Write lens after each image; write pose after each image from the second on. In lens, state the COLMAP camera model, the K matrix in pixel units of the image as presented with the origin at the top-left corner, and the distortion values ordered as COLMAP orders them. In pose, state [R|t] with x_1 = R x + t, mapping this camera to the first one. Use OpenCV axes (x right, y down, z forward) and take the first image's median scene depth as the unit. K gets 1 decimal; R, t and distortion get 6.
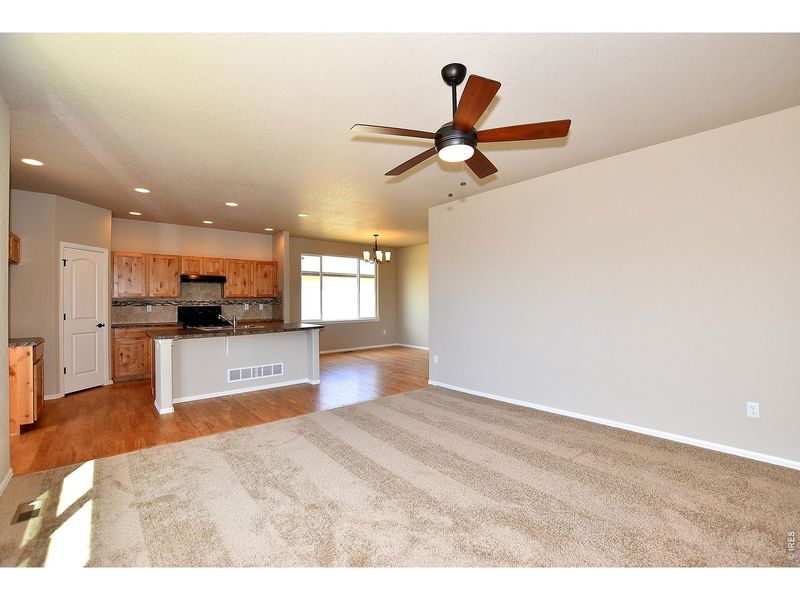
lens RADIAL K [[359.3, 0, 403.1], [0, 359.3, 299.3], [0, 0, 1]] dist [-0.035298, 0.006601]
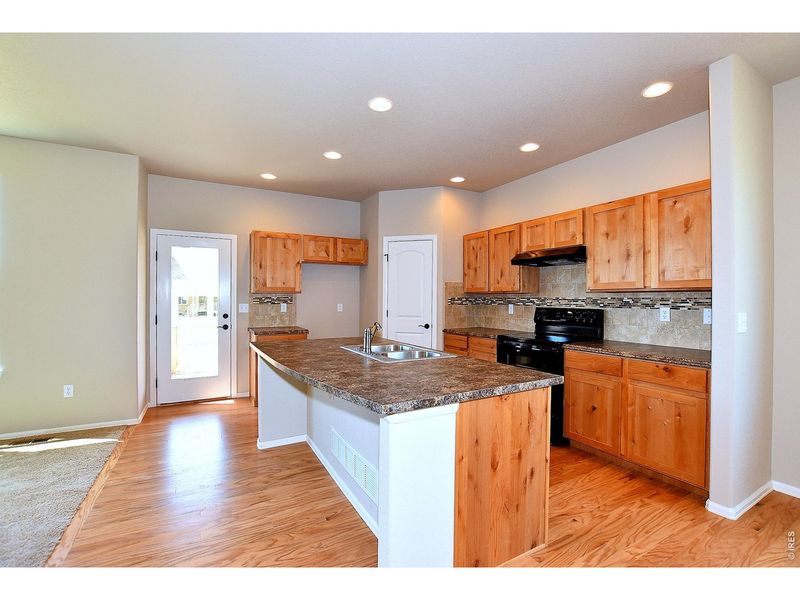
lens RADIAL K [[359.3, 0, 403.1], [0, 359.3, 299.3], [0, 0, 1]] dist [-0.035298, 0.006601]
pose [[-0.208730, 0.011826, -0.977902, 0.004194], [0.002424, 0.999930, 0.011575, -0.000628], [0.977970, 0.000046, -0.208744, 0.862492]]
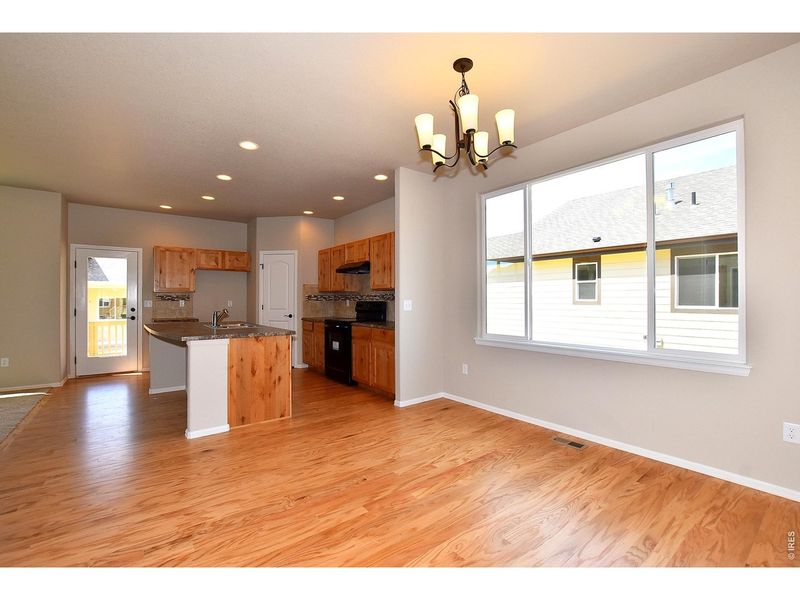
lens RADIAL K [[359.3, 0, 403.1], [0, 359.3, 299.3], [0, 0, 1]] dist [-0.035298, 0.006601]
pose [[-0.064266, 0.006919, -0.997909, 0.244498], [0.005851, 0.999961, 0.006556, 0.009762], [0.997916, -0.005418, -0.064304, 1.115969]]
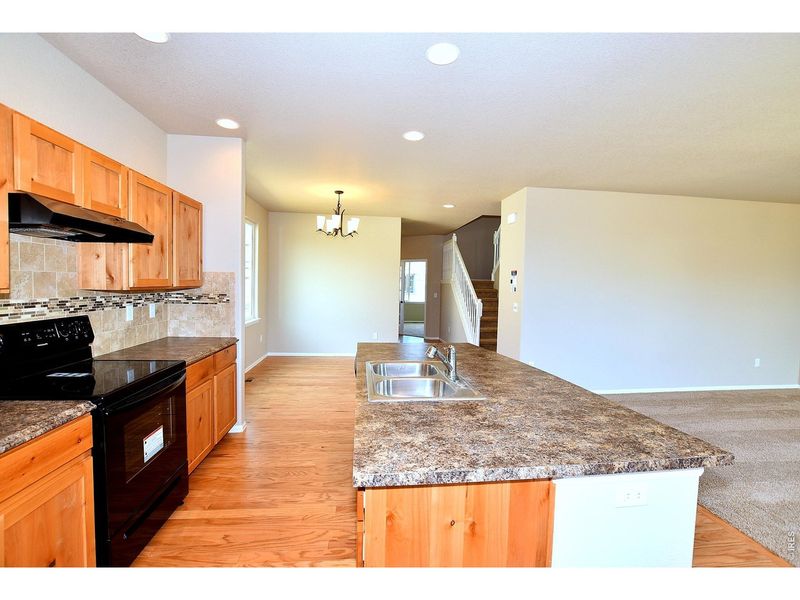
lens RADIAL K [[359.3, 0, 403.1], [0, 359.3, 299.3], [0, 0, 1]] dist [-0.035298, 0.006601]
pose [[0.568090, -0.010249, 0.822903, -0.621150], [-0.032287, 0.998875, 0.034730, -0.015281], [-0.822333, -0.046299, 0.567120, 0.614431]]
